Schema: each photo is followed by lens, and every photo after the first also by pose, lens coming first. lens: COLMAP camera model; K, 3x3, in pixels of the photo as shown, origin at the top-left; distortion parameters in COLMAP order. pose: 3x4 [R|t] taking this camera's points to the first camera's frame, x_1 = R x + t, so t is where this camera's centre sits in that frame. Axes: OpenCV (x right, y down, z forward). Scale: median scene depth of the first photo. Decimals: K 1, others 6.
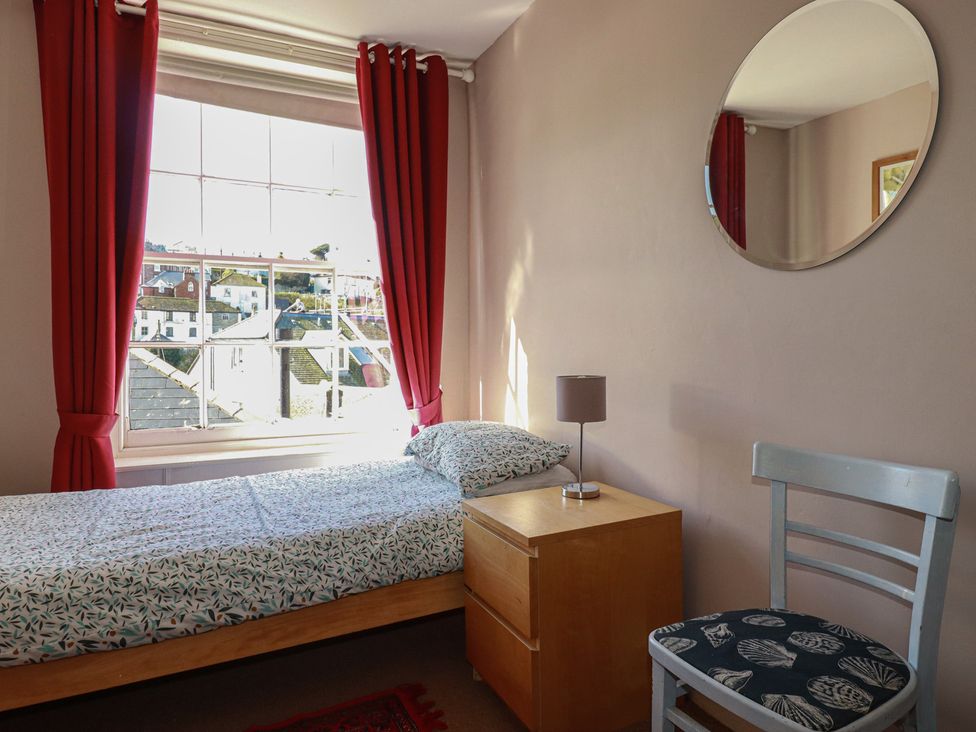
lens RADIAL K [[627.3, 0, 489.7], [0, 627.3, 359.1], [0, 0, 1]] dist [0.001632, -0.012056]
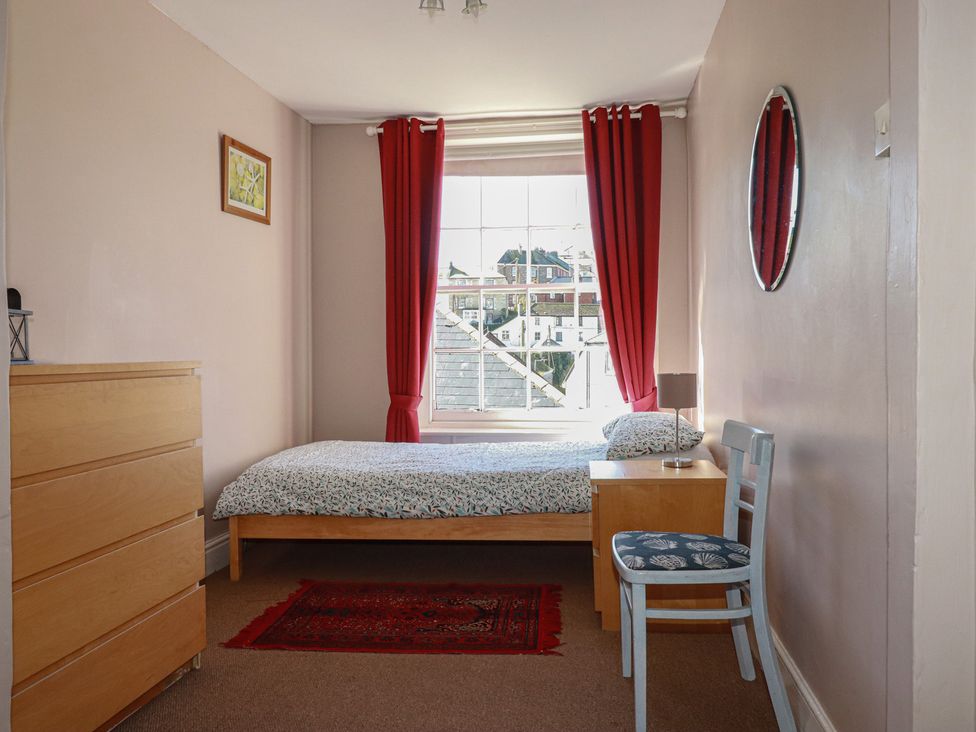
lens RADIAL K [[739.4, 0, 488.0], [0, 739.4, 366.0], [0, 0, 1]] dist [-0.000523, -0.002796]
pose [[0.822032, 0.005601, -0.569414, 0.717156], [-0.004648, 0.999984, 0.003126, 0.009145], [0.569423, 0.000077, 0.822045, -0.490291]]
